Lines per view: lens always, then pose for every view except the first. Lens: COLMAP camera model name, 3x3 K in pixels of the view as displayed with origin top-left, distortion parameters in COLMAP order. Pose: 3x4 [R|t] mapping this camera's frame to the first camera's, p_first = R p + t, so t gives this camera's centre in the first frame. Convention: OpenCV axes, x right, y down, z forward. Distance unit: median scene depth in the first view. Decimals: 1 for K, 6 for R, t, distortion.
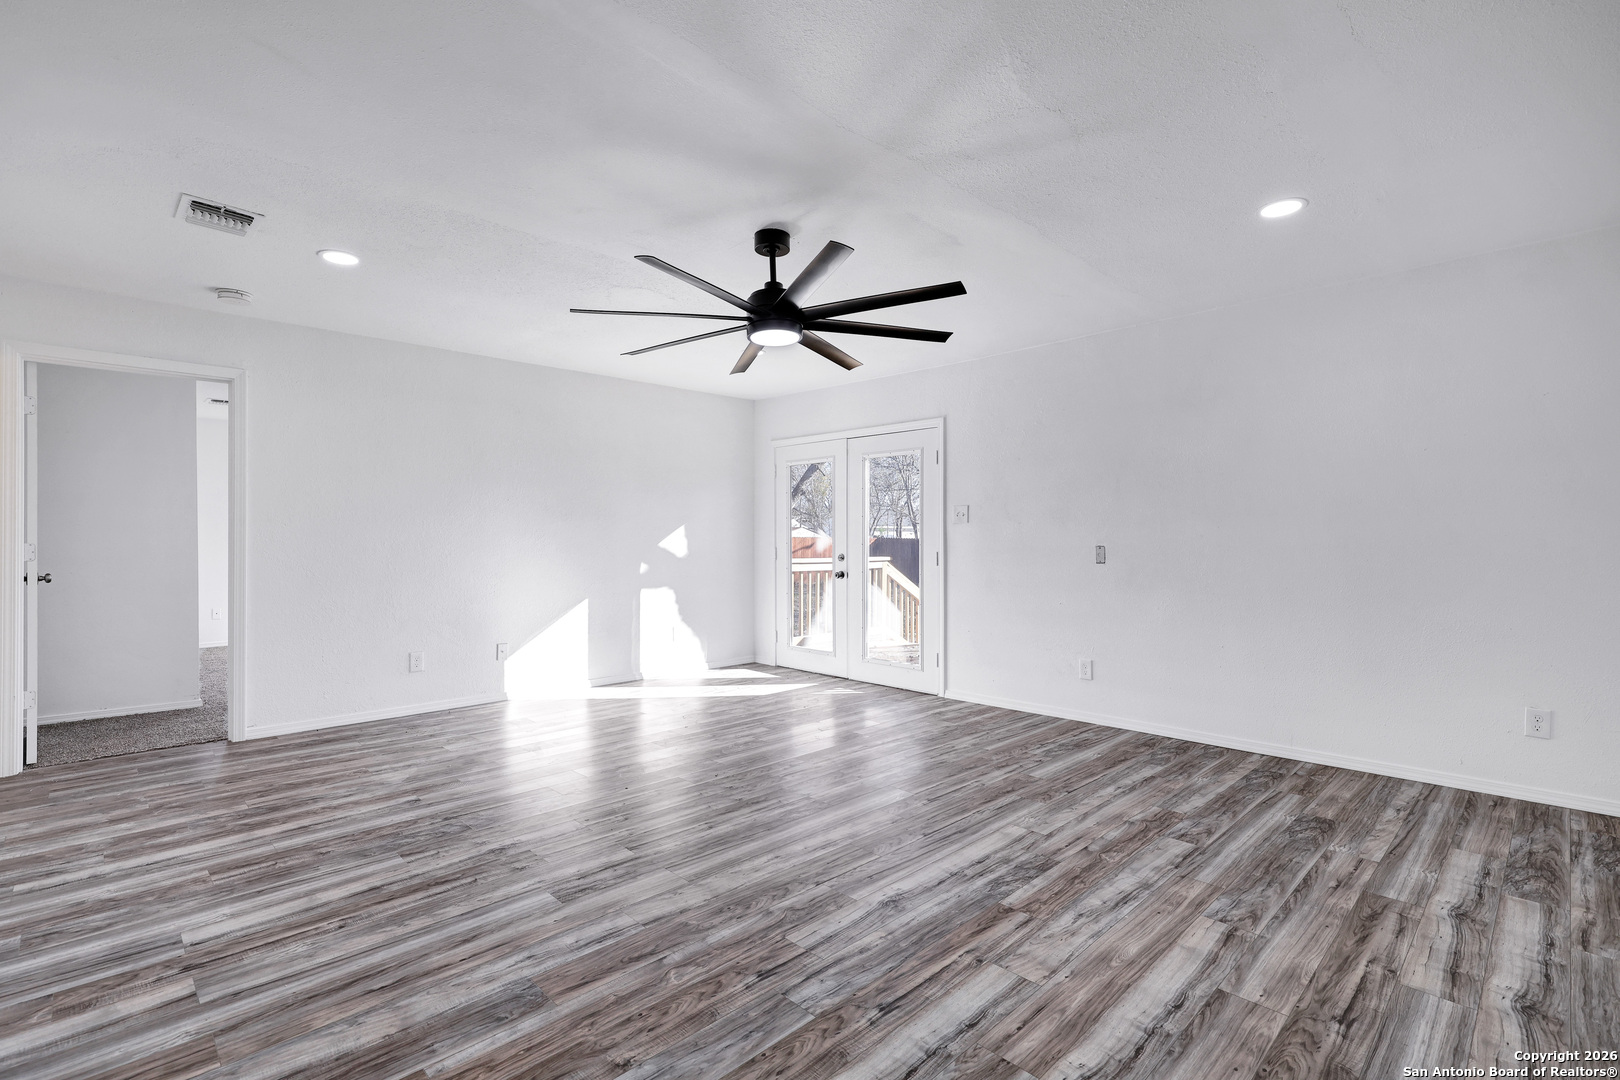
lens RADIAL K [[738.1, 0, 809.6], [0, 738.1, 535.0], [0, 0, 1]] dist [-0.001634, 0.000453]
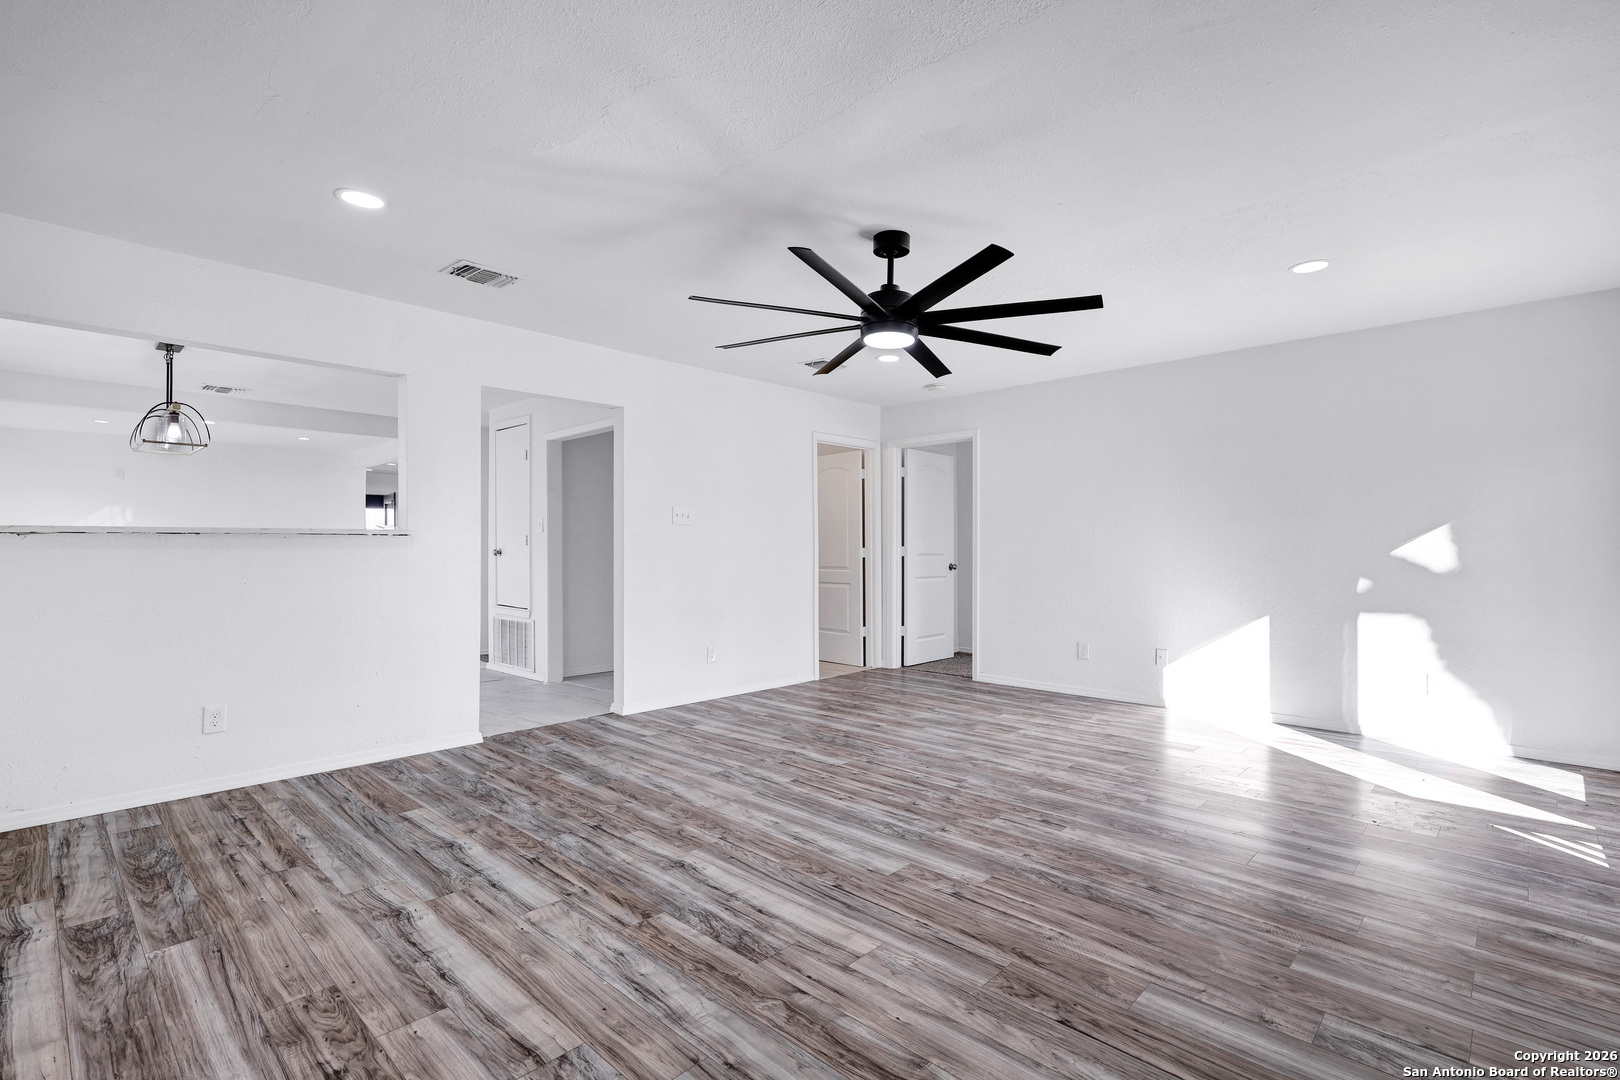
lens RADIAL K [[738.1, 0, 852.0], [0, 738.1, 550.0], [0, 0, 1]] dist [-0.001634, 0.000453]
pose [[0.079546, 0.007396, -0.996804, 1.296536], [0.004355, 0.999960, 0.007767, 0.007186], [0.996822, -0.004959, 0.079511, 1.211756]]
